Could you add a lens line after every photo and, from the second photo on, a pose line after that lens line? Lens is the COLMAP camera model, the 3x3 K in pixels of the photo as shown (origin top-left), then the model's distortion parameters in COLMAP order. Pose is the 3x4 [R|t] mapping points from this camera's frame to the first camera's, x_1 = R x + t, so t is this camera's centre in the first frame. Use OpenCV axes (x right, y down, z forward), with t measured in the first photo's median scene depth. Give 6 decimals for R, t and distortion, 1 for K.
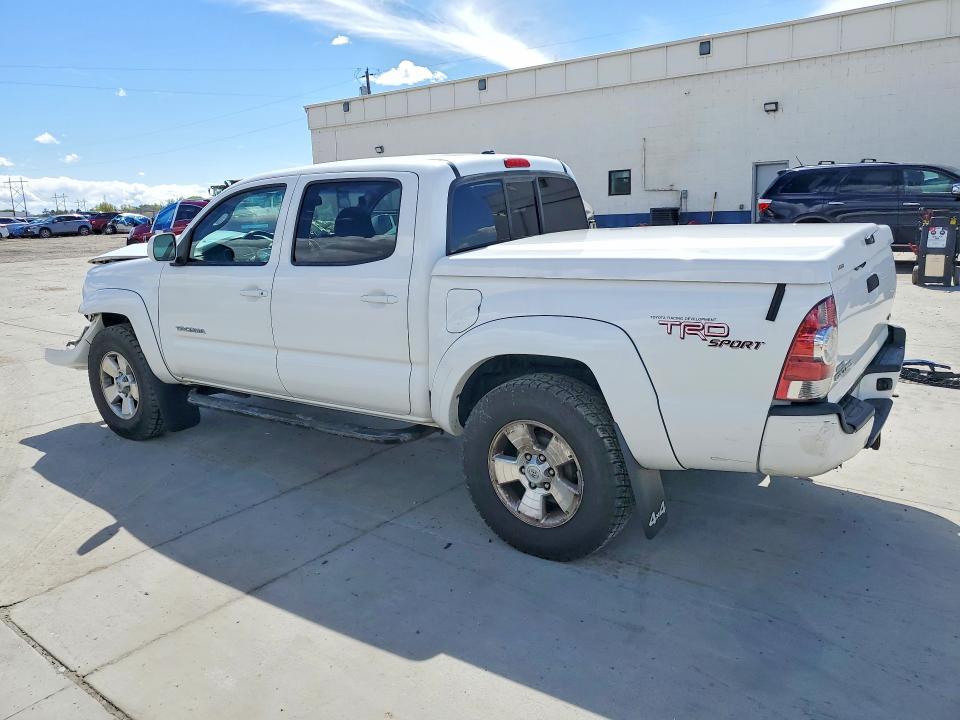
lens RADIAL K [[731.0, 0, 480.0], [0, 731.0, 360.0], [0, 0, 1]] dist [0.030818, -0.006804]
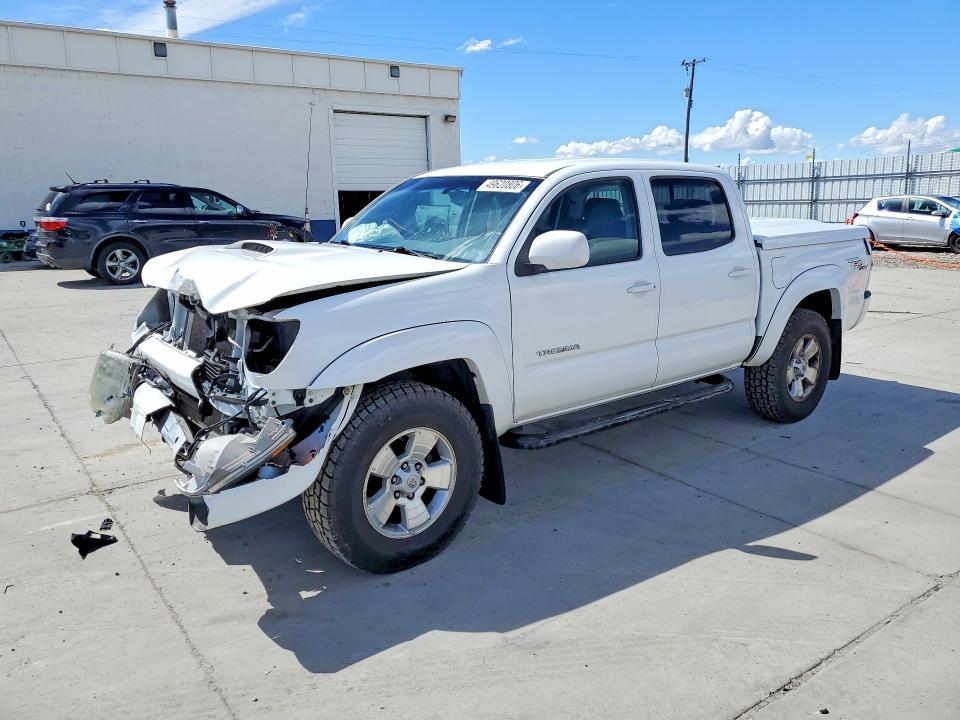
lens RADIAL K [[731.0, 0, 480.0], [0, 731.0, 360.0], [0, 0, 1]] dist [0.030818, -0.006804]
pose [[0.266273, -0.171745, 0.948474, -1.343360], [0.207851, 0.971079, 0.117487, -0.162618], [-0.941221, 0.165857, 0.294270, 0.968310]]
